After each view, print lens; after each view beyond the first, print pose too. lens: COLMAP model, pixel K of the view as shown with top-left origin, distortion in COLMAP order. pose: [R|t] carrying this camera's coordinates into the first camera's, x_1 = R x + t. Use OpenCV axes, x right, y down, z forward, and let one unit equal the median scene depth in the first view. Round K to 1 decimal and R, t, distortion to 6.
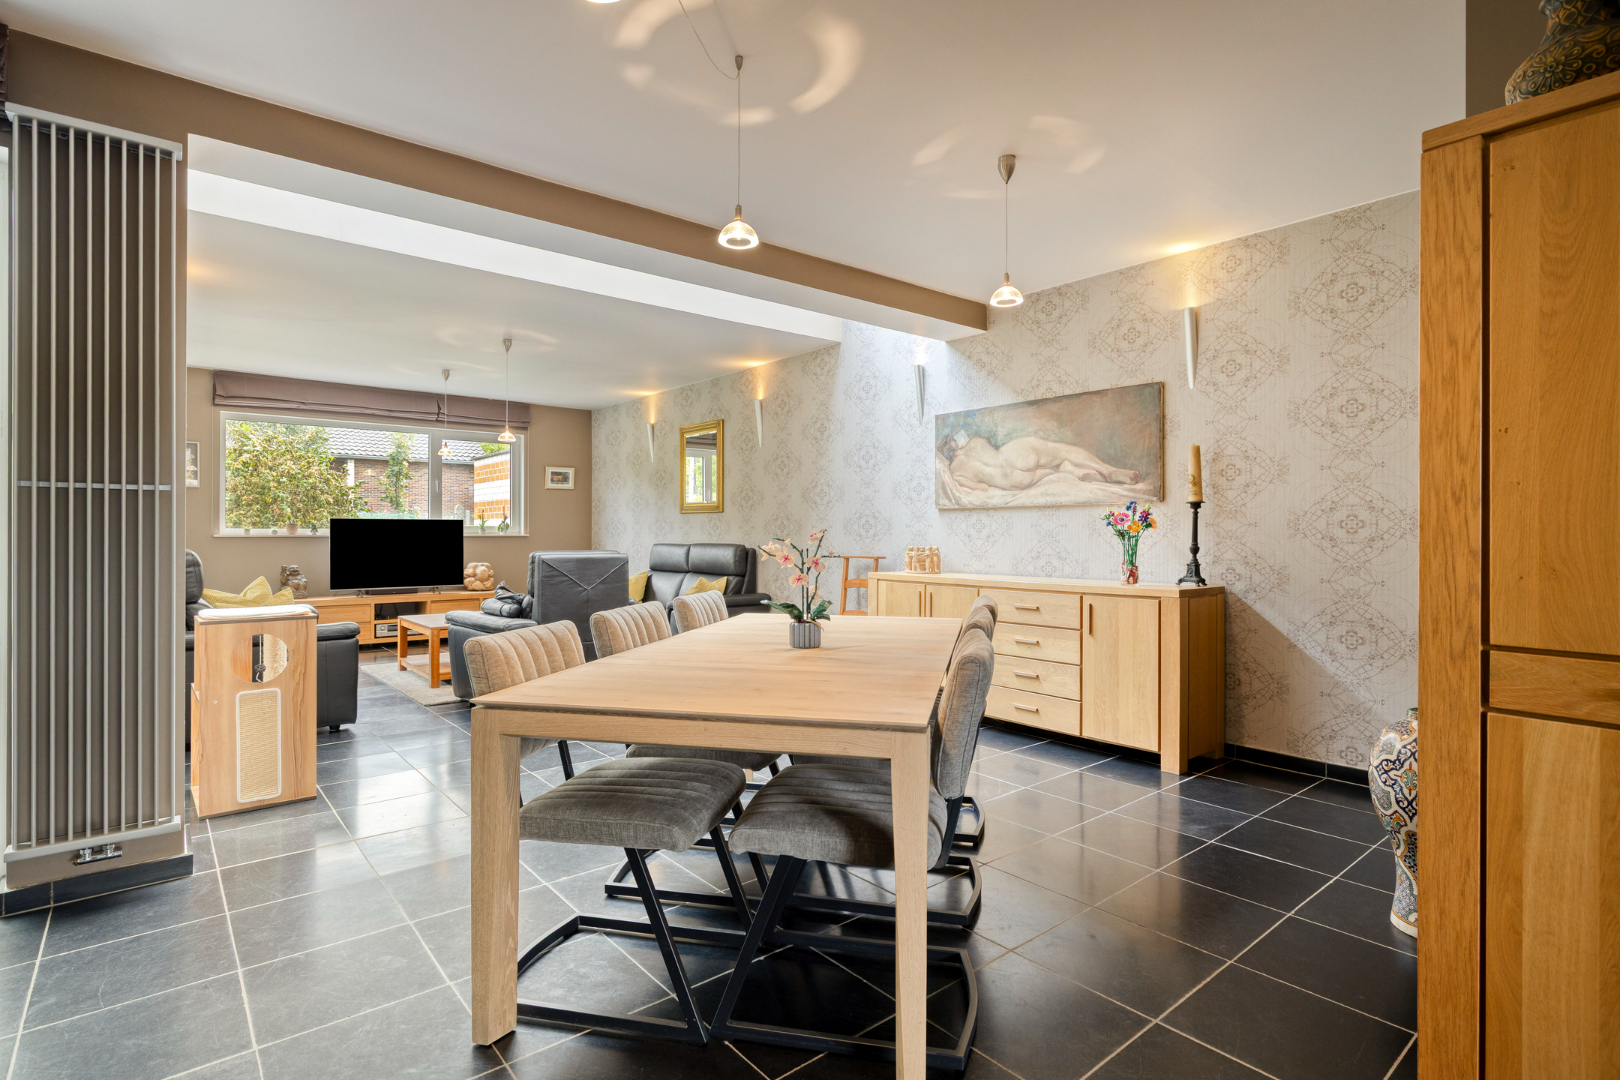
lens RADIAL K [[807.2, 0, 812.4], [0, 807.2, 531.8], [0, 0, 1]] dist [0.002411, 0.000087]
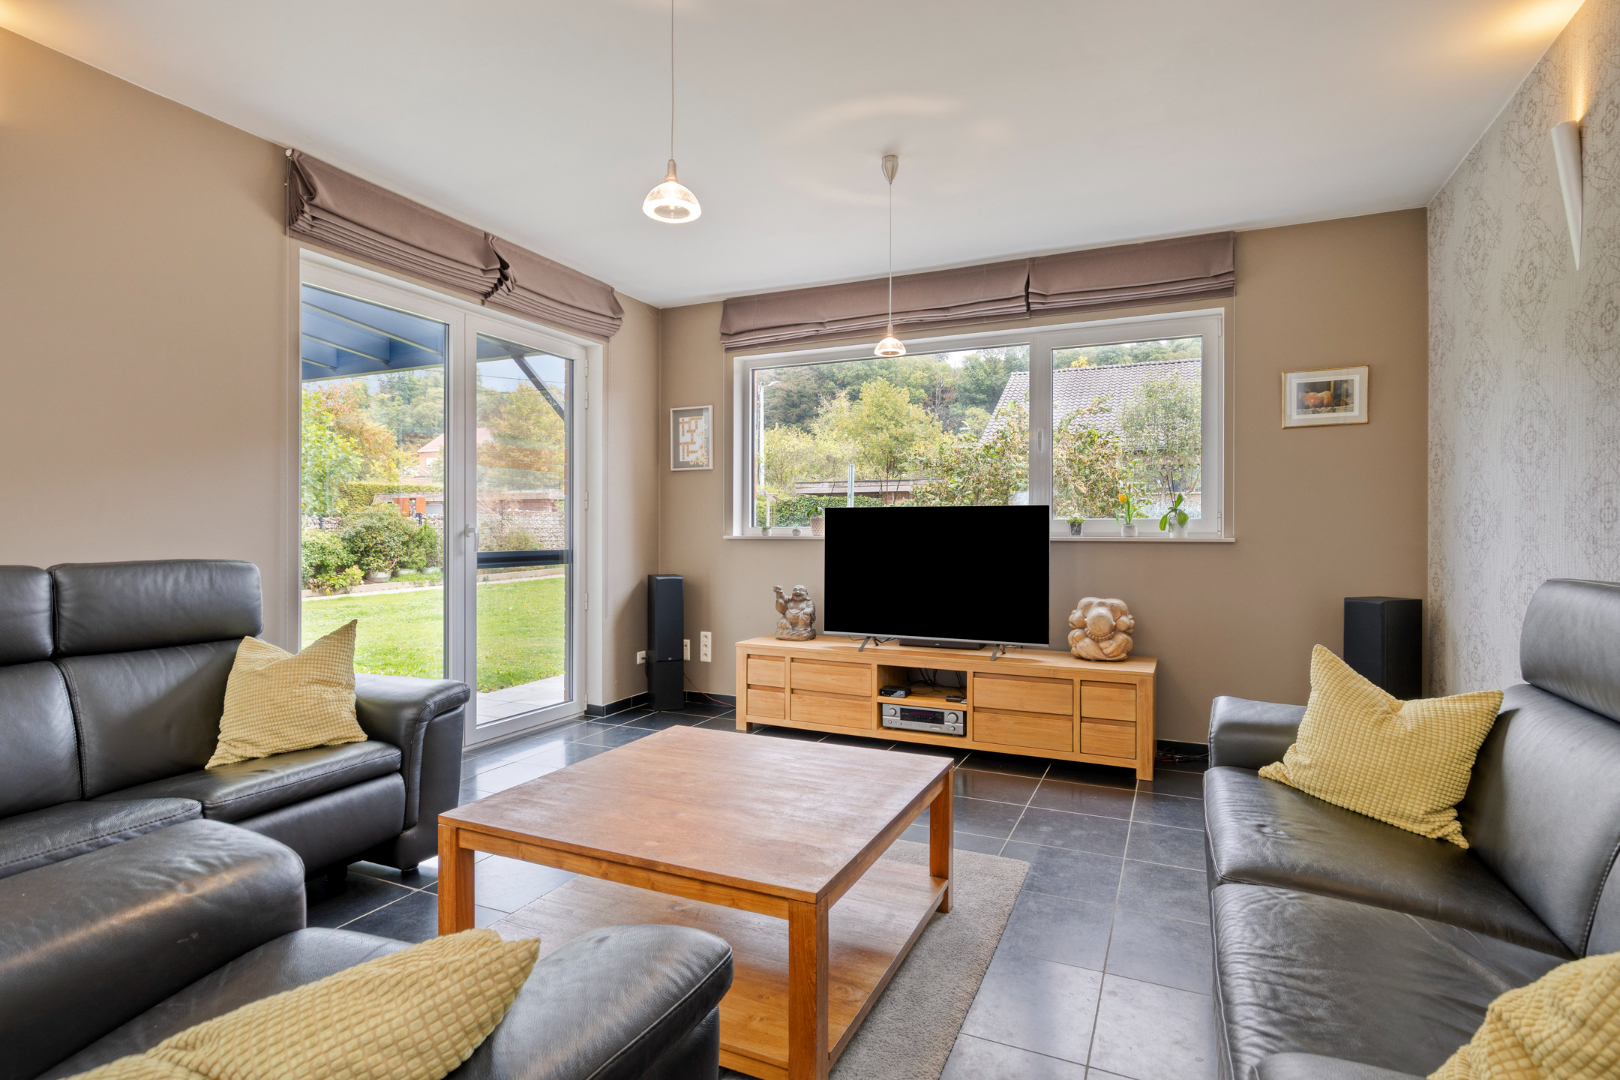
lens RADIAL K [[807.2, 0, 812.4], [0, 807.2, 531.8], [0, 0, 1]] dist [0.002411, 0.000087]
pose [[0.435935, 0.000355, -0.899978, -0.071441], [0.000480, 1.000000, 0.000627, -0.000082], [0.899978, -0.000705, 0.435935, 0.682687]]
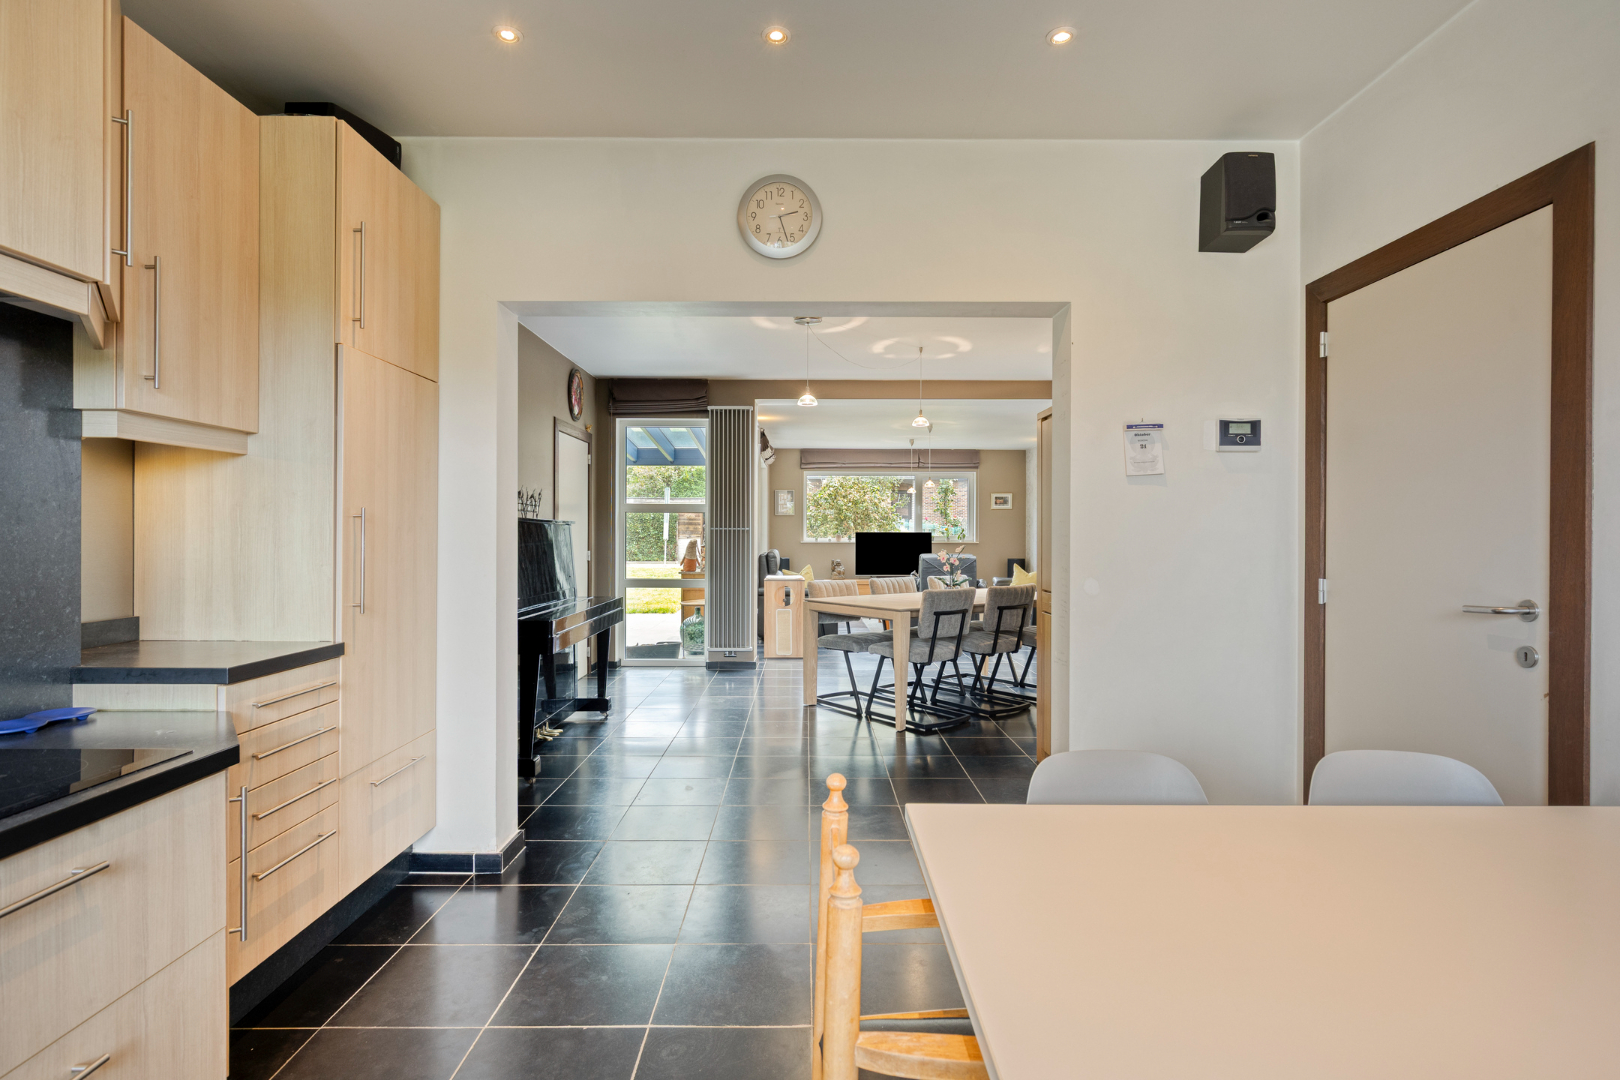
lens RADIAL K [[807.2, 0, 812.4], [0, 807.2, 531.8], [0, 0, 1]] dist [0.002411, 0.000087]
pose [[0.775990, -0.001673, -0.630743, 0.354830], [-0.000215, 0.999996, -0.002917, -0.011387], [0.630745, 0.002399, 0.775987, -0.321444]]
